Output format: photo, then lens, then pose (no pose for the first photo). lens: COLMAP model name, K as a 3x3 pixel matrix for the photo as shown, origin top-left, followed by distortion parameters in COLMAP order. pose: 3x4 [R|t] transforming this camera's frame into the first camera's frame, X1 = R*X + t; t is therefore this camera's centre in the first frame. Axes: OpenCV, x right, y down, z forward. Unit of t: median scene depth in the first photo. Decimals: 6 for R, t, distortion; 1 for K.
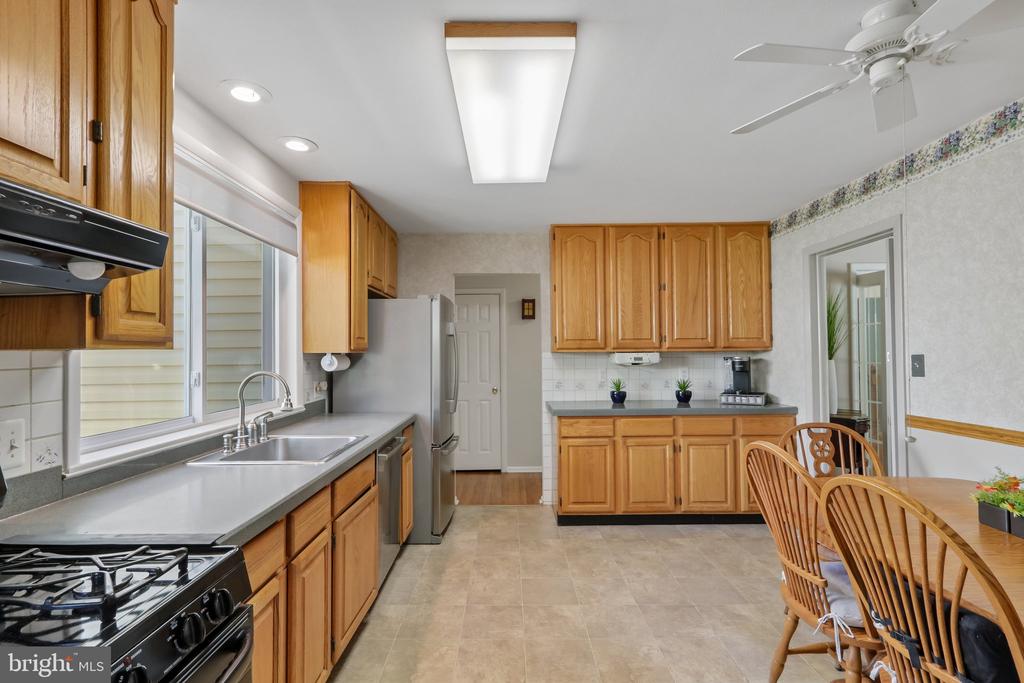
lens RADIAL K [[481.3, 0, 510.6], [0, 481.3, 342.5], [0, 0, 1]] dist [-0.000170, 0.001825]
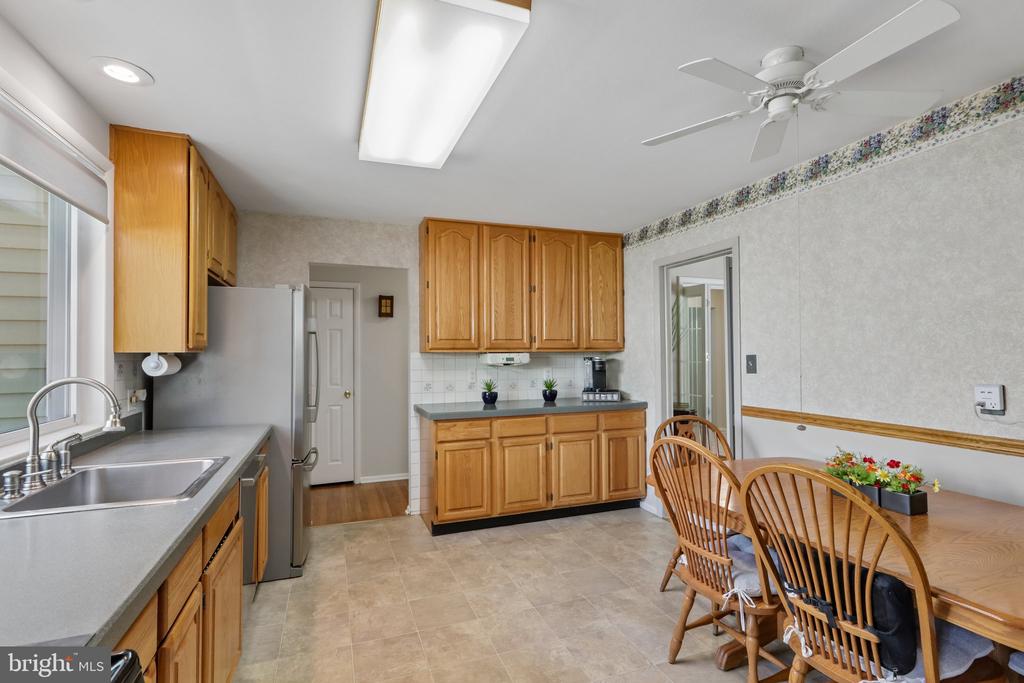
lens RADIAL K [[481.3, 0, 510.6], [0, 481.3, 342.5], [0, 0, 1]] dist [-0.000170, 0.001825]
pose [[0.937374, 0.009204, 0.348204, -0.092422], [-0.008707, 0.999958, -0.002992, 0.002252], [-0.348217, -0.000227, 0.937414, 0.063194]]
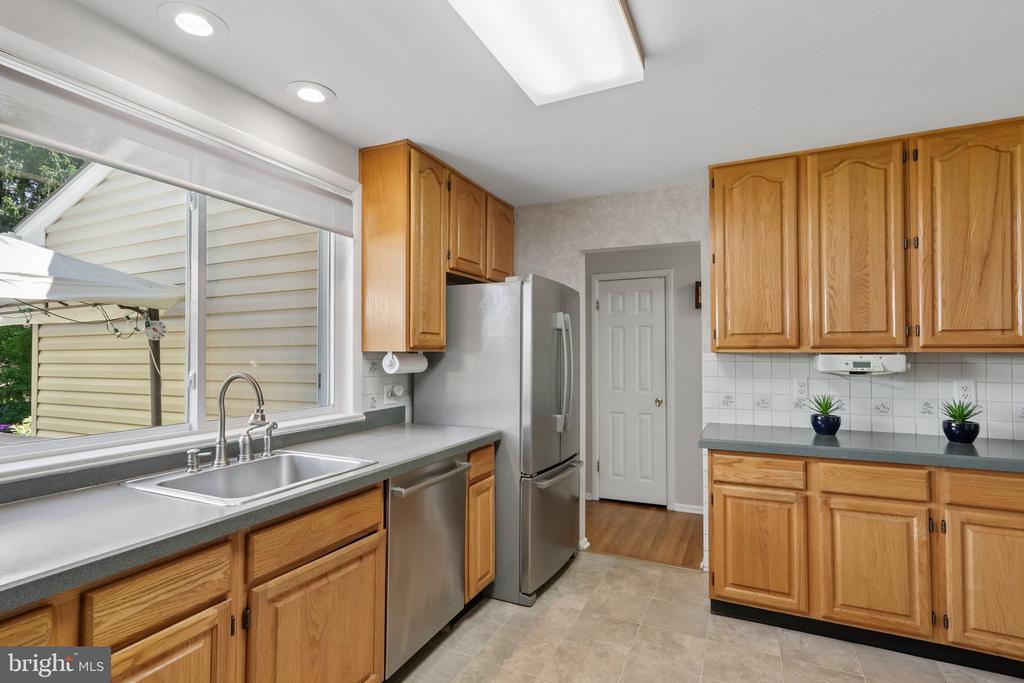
lens RADIAL K [[506.1, 0, 512.0], [0, 506.1, 341.5], [0, 0, 1]] dist [0.011342, 0.000259]
pose [[0.904302, -0.002426, -0.426887, 0.153861], [0.002291, 0.999997, -0.000829, 0.004883], [0.426888, -0.000228, 0.904304, 0.251920]]
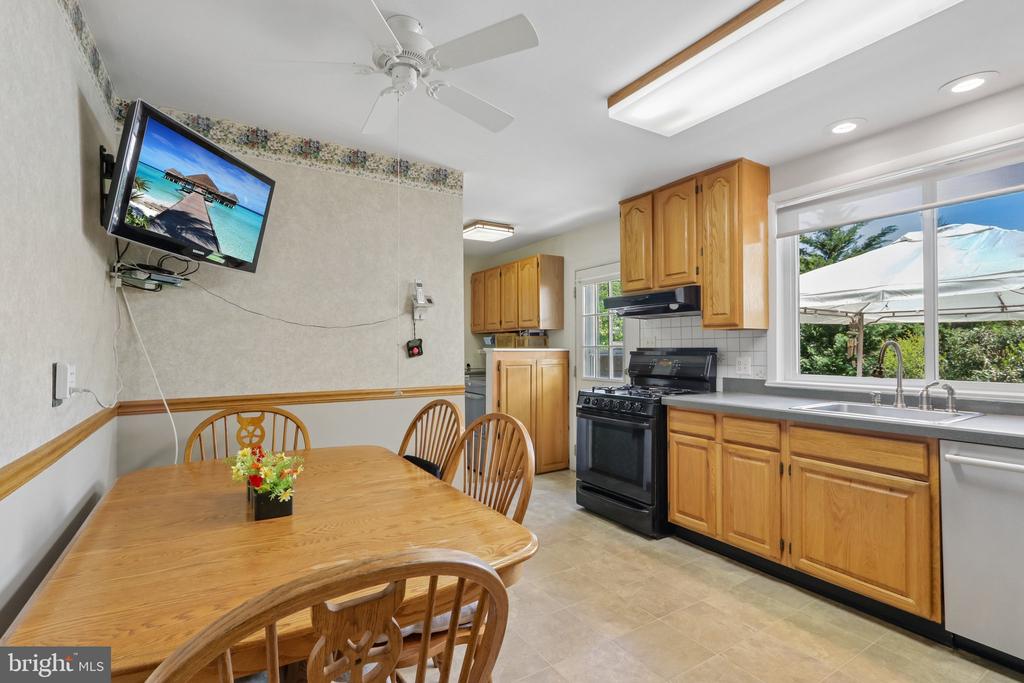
lens RADIAL K [[472.1, 0, 507.2], [0, 472.1, 345.6], [0, 0, 1]] dist [0.002908, 0.000781]
pose [[-0.858360, 0.006952, -0.513000, 0.487009], [0.019014, 0.999652, -0.018267, 0.043453], [0.512695, -0.025434, -0.858194, 0.882314]]
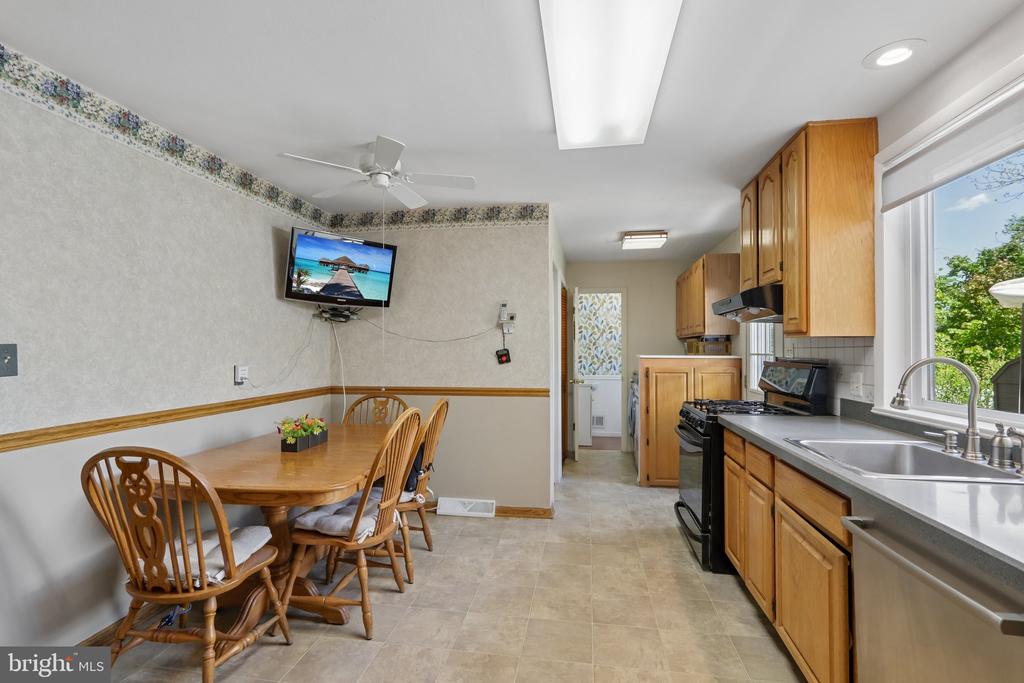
lens RADIAL K [[471.7, 0, 511.2], [0, 471.7, 345.1], [0, 0, 1]] dist [0.000959, 0.001628]
pose [[-0.986701, 0.009421, 0.162271, 0.019924], [0.004862, 0.999583, -0.028466, 0.034405], [-0.162472, -0.027298, -0.986336, 1.096458]]
